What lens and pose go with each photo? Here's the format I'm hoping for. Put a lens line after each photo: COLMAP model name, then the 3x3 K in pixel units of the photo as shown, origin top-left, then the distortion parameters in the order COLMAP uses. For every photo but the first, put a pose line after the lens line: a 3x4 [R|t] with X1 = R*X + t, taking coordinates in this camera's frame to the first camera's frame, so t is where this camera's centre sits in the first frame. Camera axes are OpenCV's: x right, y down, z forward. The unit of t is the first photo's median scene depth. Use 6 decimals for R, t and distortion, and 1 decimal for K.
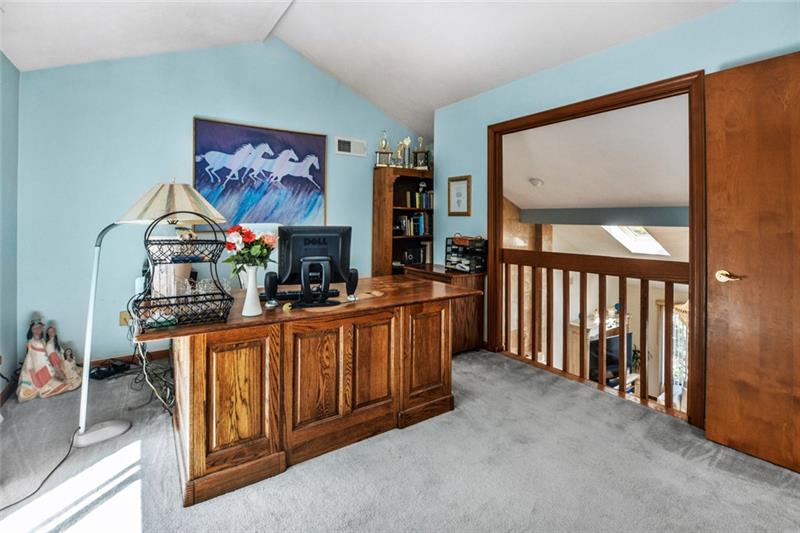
lens RADIAL K [[374.6, 0, 401.3], [0, 374.6, 219.8], [0, 0, 1]] dist [-0.001874, -0.000354]
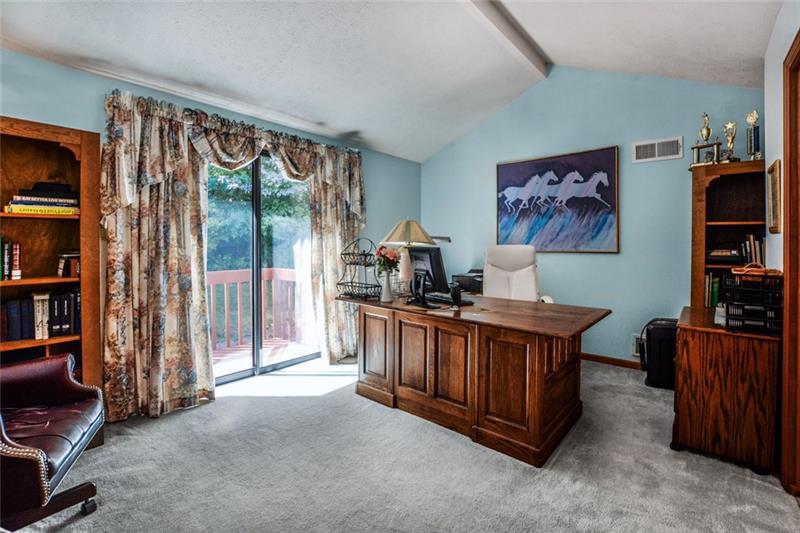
lens RADIAL K [[360.7, 0, 399.1], [0, 360.7, 244.5], [0, 0, 1]] dist [-0.012386, -0.000153]
pose [[0.253628, 0.002519, -0.967299, 0.538175], [0.000975, 0.999995, 0.002860, 0.003909], [0.967301, -0.001668, 0.253624, 0.322151]]
